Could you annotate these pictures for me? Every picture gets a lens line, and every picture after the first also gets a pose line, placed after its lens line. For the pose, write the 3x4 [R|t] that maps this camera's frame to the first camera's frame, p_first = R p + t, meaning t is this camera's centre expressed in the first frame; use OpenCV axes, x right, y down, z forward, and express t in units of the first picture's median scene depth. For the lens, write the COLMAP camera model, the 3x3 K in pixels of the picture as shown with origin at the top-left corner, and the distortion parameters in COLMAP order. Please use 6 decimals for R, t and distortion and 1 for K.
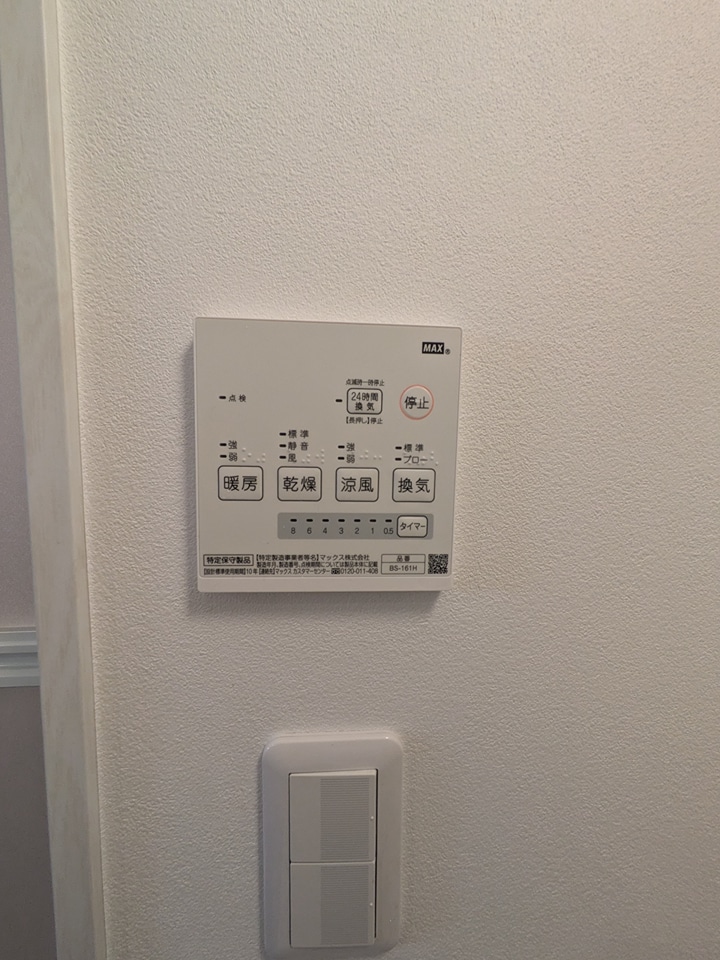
lens RADIAL K [[378.9, 0, 363.4], [0, 378.9, 482.8], [0, 0, 1]] dist [0.002633, 0.000181]
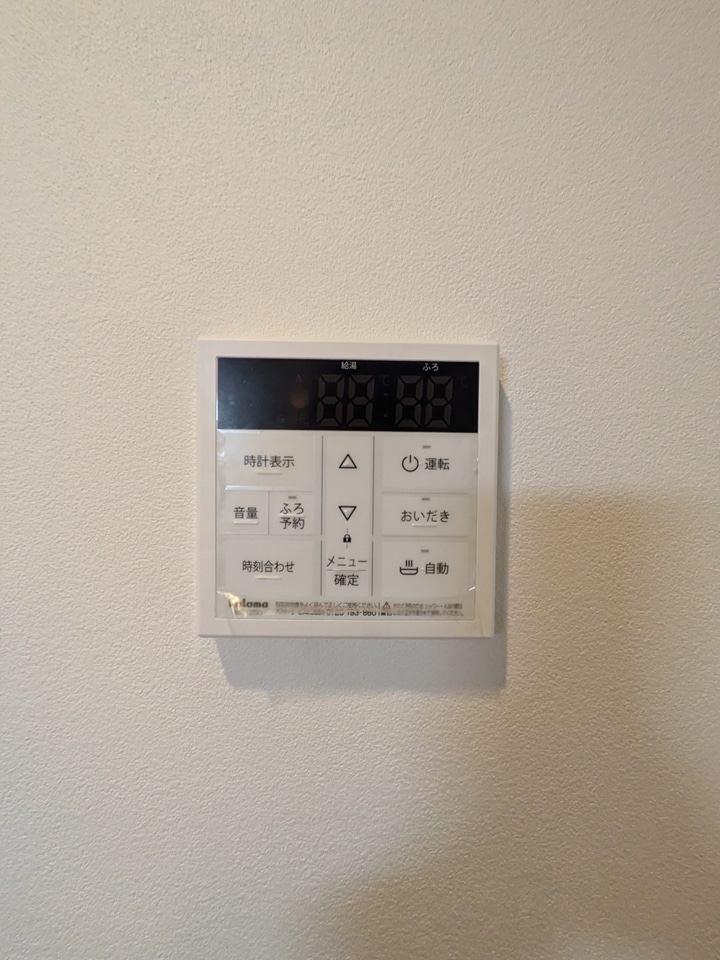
lens RADIAL K [[378.9, 0, 360.2], [0, 378.9, 479.0], [0, 0, 1]] dist [0.002633, 0.000181]
pose [[0.998850, 0.010643, -0.046748, 1.224417], [-0.013563, 0.997946, -0.062616, 0.006996], [0.045986, 0.063178, 0.996942, 0.164242]]
